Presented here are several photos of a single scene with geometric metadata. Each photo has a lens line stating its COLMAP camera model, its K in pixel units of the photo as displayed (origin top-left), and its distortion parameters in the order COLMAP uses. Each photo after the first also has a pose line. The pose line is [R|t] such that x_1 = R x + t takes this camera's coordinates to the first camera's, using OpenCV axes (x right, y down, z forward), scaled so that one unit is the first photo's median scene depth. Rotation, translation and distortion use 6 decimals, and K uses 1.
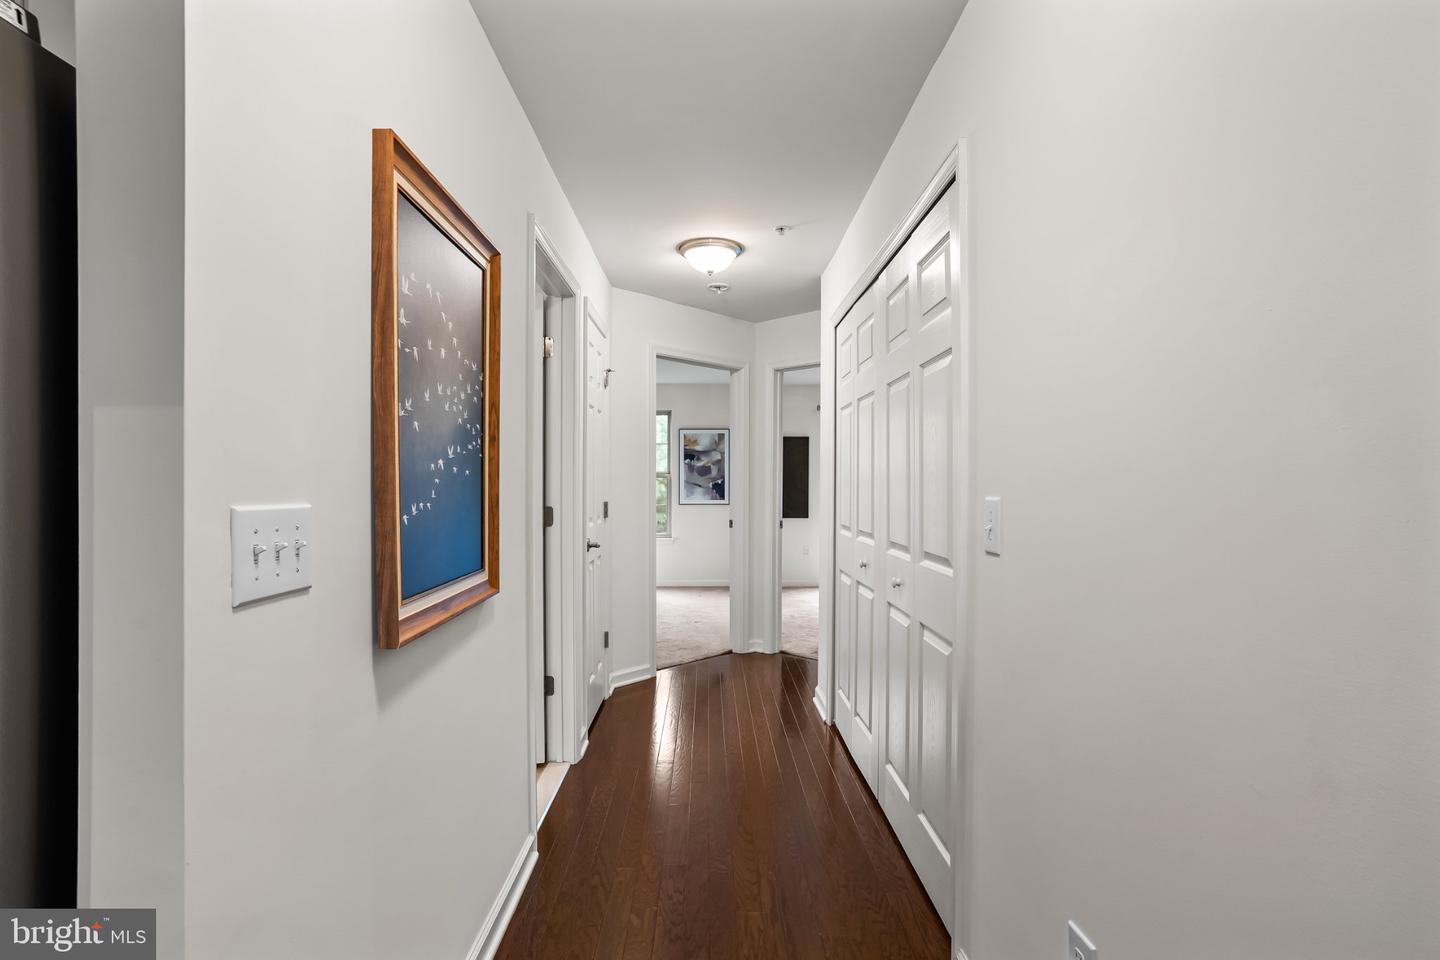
lens RADIAL K [[721.6, 0, 719.4], [0, 721.6, 482.9], [0, 0, 1]] dist [-0.004580, -0.000203]
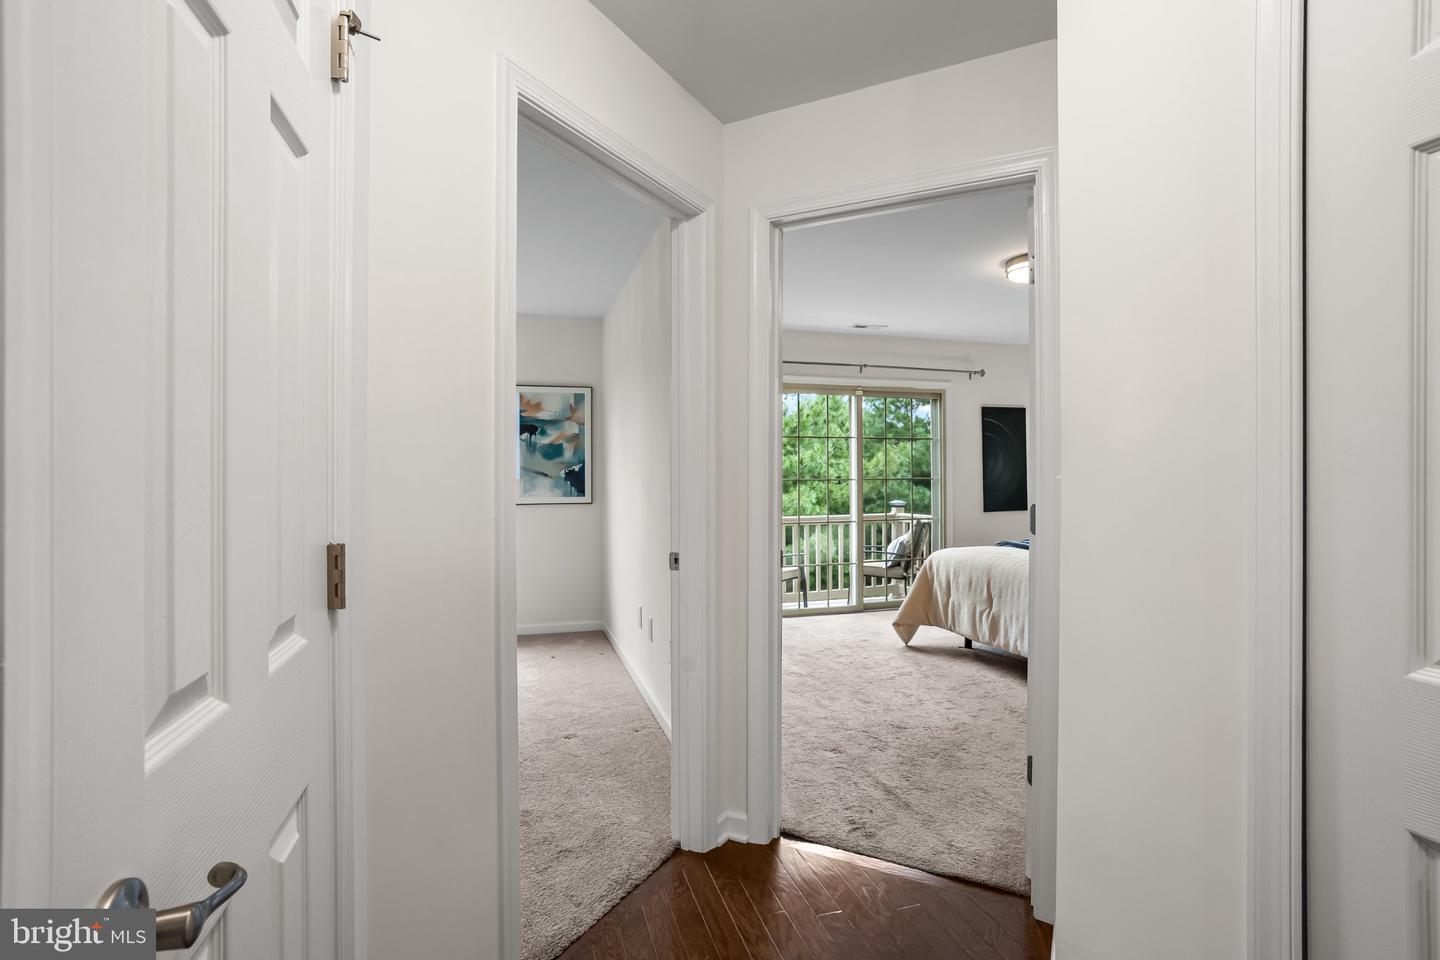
lens RADIAL K [[721.6, 0, 727.4], [0, 721.6, 471.9], [0, 0, 1]] dist [-0.004580, -0.000203]
pose [[0.962490, -0.004134, 0.271286, -0.045317], [0.003660, 0.999991, 0.002256, 0.000639], [-0.271293, -0.001178, 0.962496, 0.345328]]
